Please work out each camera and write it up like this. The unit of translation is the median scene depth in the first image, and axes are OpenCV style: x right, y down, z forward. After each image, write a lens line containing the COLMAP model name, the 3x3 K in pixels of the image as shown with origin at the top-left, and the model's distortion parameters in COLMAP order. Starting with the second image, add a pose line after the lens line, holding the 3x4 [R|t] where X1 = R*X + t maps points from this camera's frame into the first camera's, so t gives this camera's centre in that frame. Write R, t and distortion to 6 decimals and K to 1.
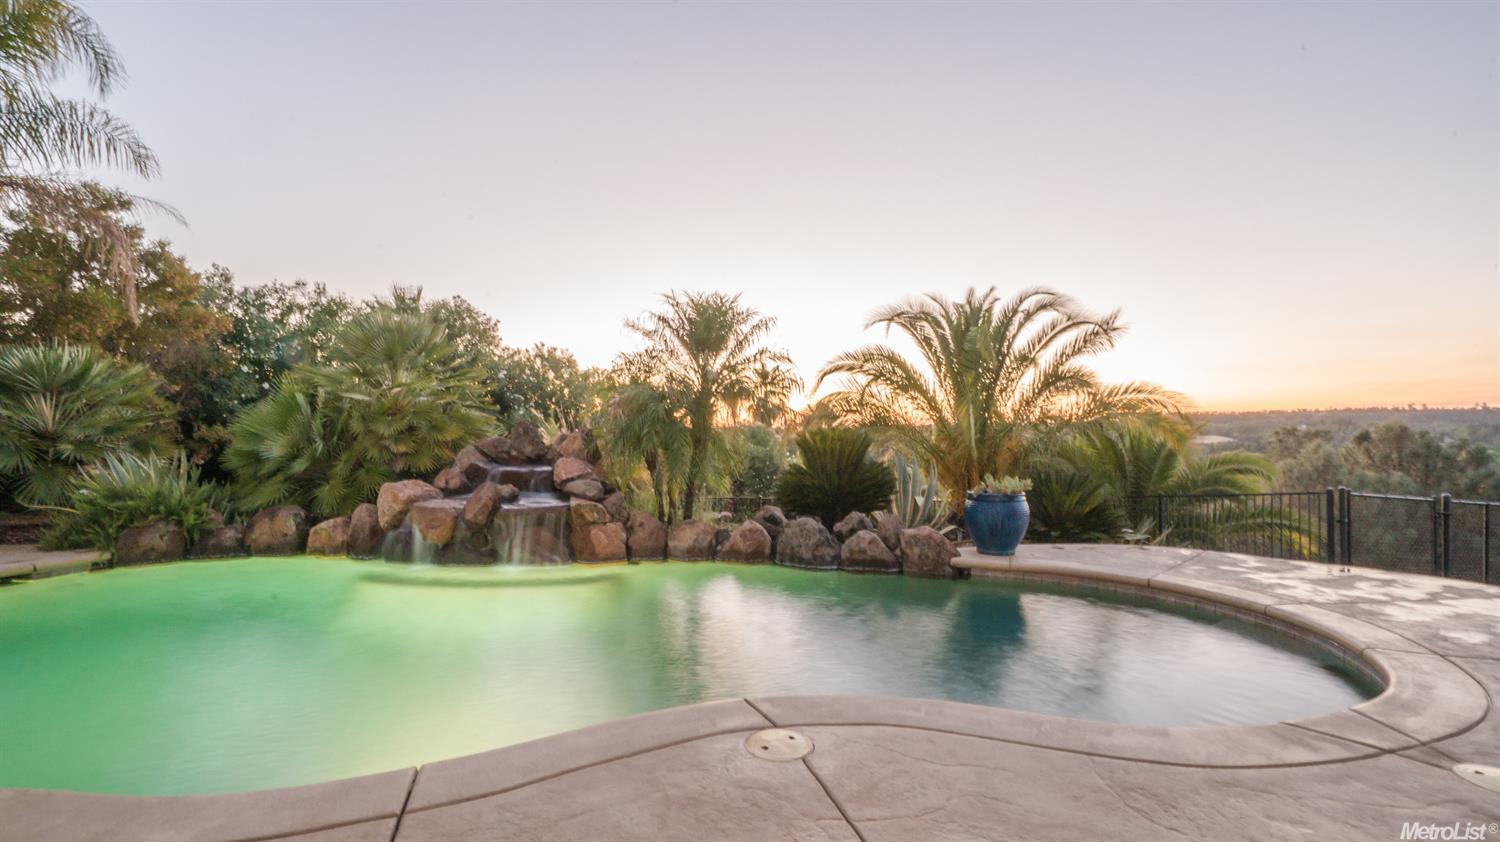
lens RADIAL K [[689.5, 0, 750.0], [0, 689.5, 421.0], [0, 0, 1]] dist [0.001050, 0.000909]
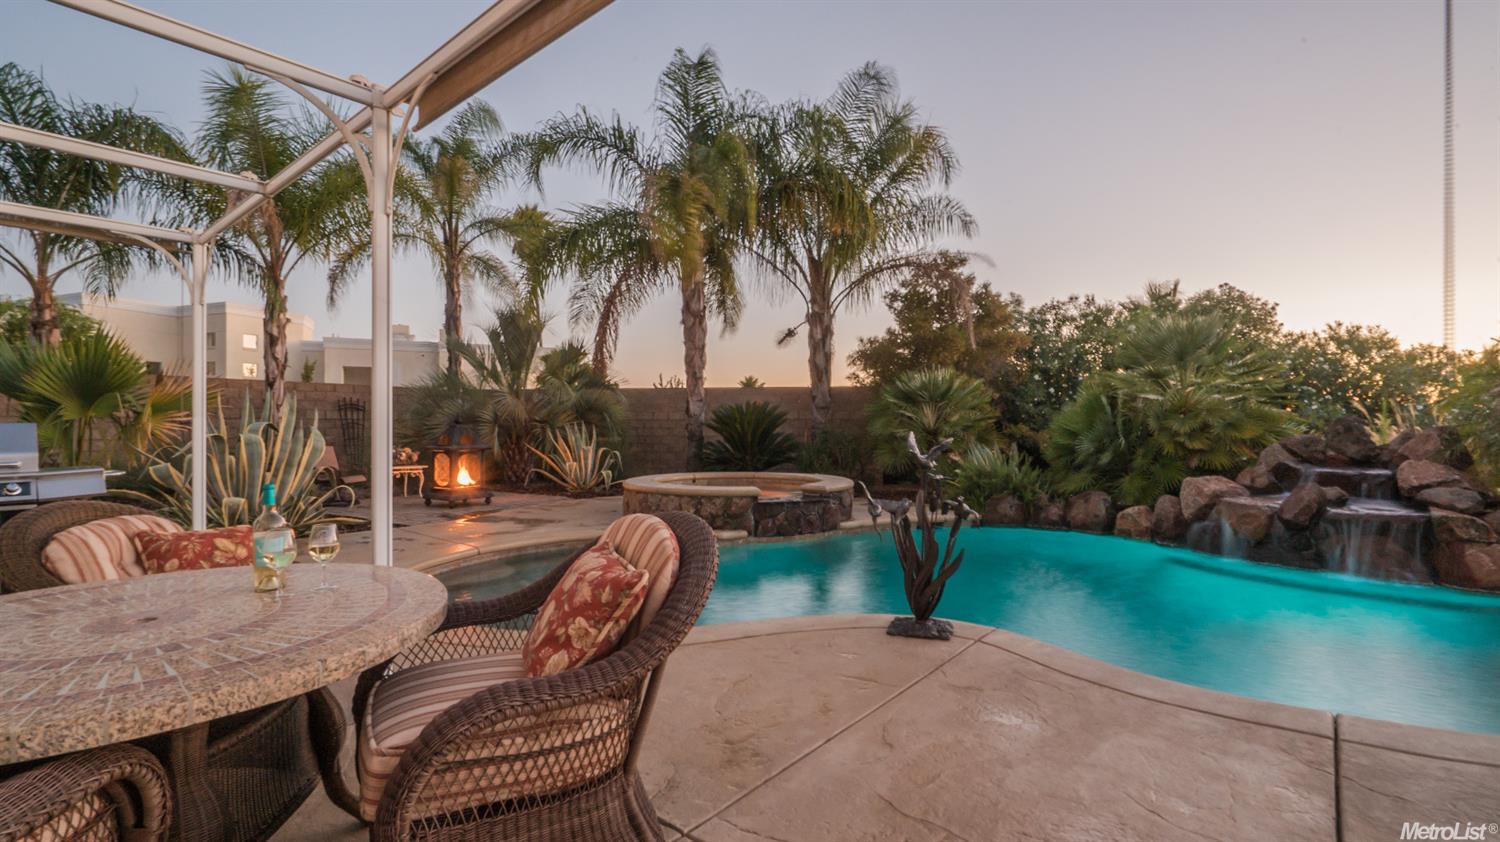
lens RADIAL K [[689.5, 0, 750.0], [0, 689.5, 421.0], [0, 0, 1]] dist [0.001050, 0.000909]
pose [[0.557446, -0.008174, -0.830173, -0.018587], [0.011582, 0.999931, -0.002068, -0.002372], [0.830133, -0.008463, 0.557502, -0.144339]]
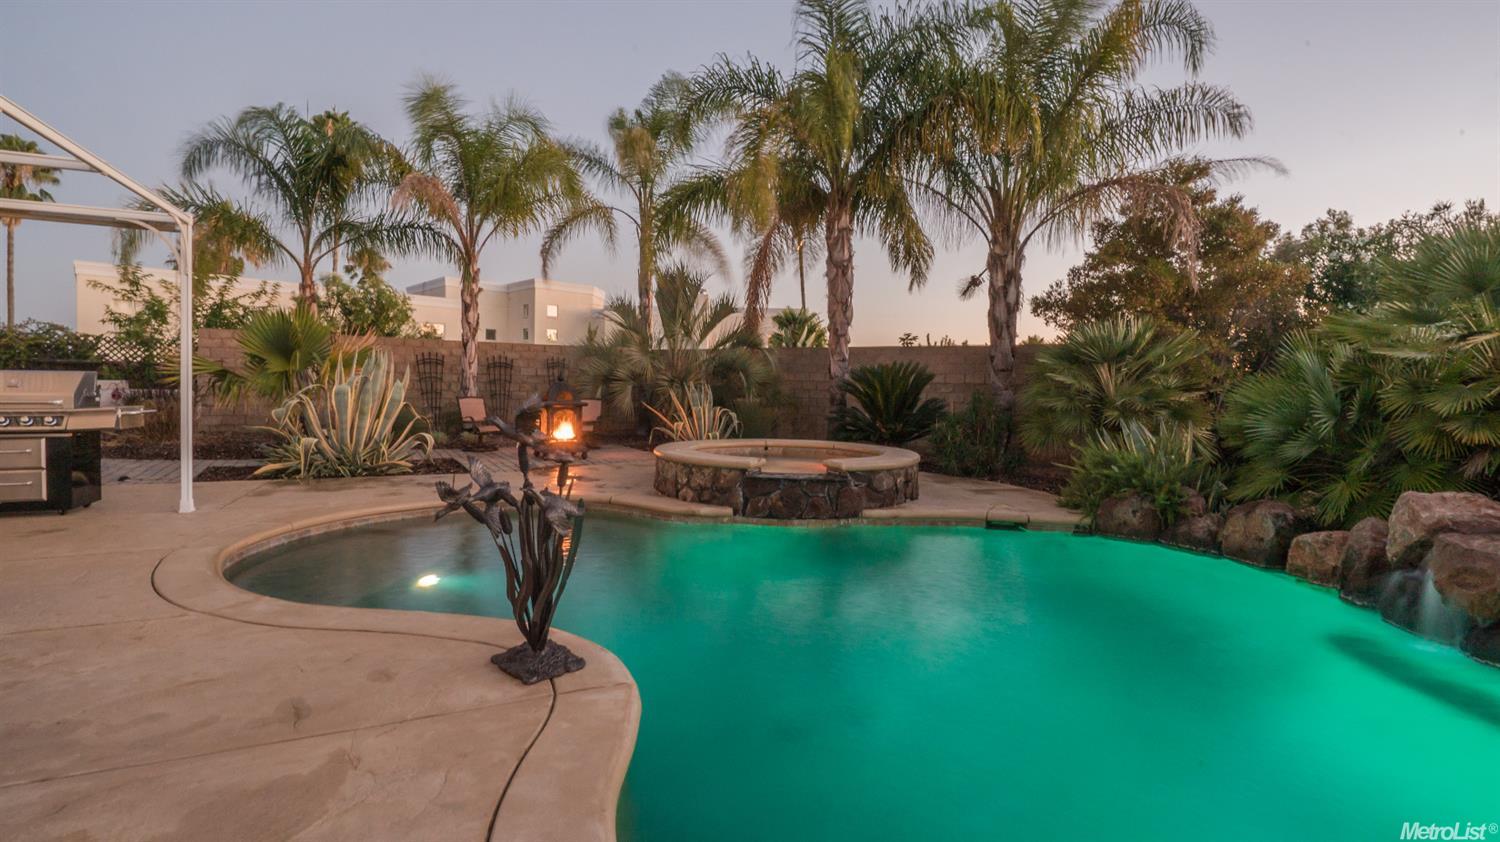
lens RADIAL K [[696.9, 0, 745.6], [0, 696.9, 401.0], [0, 0, 1]] dist [0.001171, -0.000039]
pose [[0.125740, 0.022446, -0.991809, 0.015704], [-0.009206, 0.999727, 0.021458, 0.000821], [0.992021, 0.006432, 0.125912, 0.309871]]
